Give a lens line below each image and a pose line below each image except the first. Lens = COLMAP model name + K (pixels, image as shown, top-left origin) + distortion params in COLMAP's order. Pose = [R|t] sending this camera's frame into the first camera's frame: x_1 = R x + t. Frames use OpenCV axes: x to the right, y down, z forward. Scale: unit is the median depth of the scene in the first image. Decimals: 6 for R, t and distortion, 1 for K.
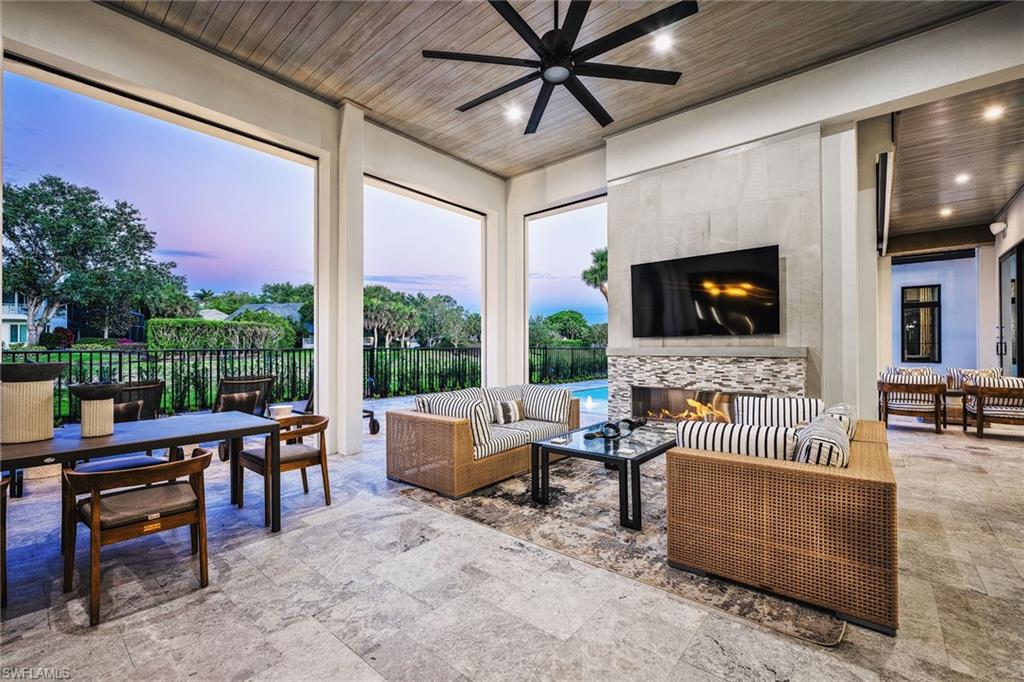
lens RADIAL K [[440.0, 0, 512.0], [0, 440.0, 341.0], [0, 0, 1]] dist [-0.001178, 0.000008]
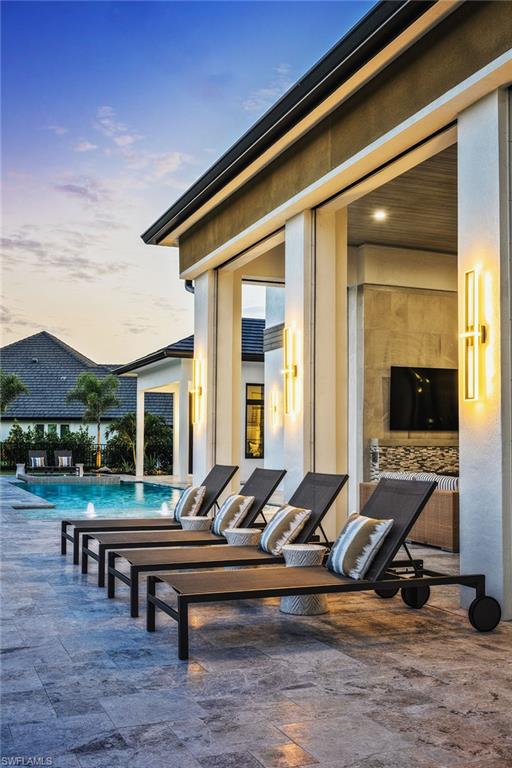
lens RADIAL K [[780.9, 0, 256.0], [0, 780.9, 384.0], [0, 0, 1]] dist [0.003822, 0.000794]
pose [[0.441371, 0.075156, 0.894172, -1.712122], [-0.020131, 0.997065, -0.073867, 0.029971], [-0.897099, 0.014602, 0.441588, 0.433669]]
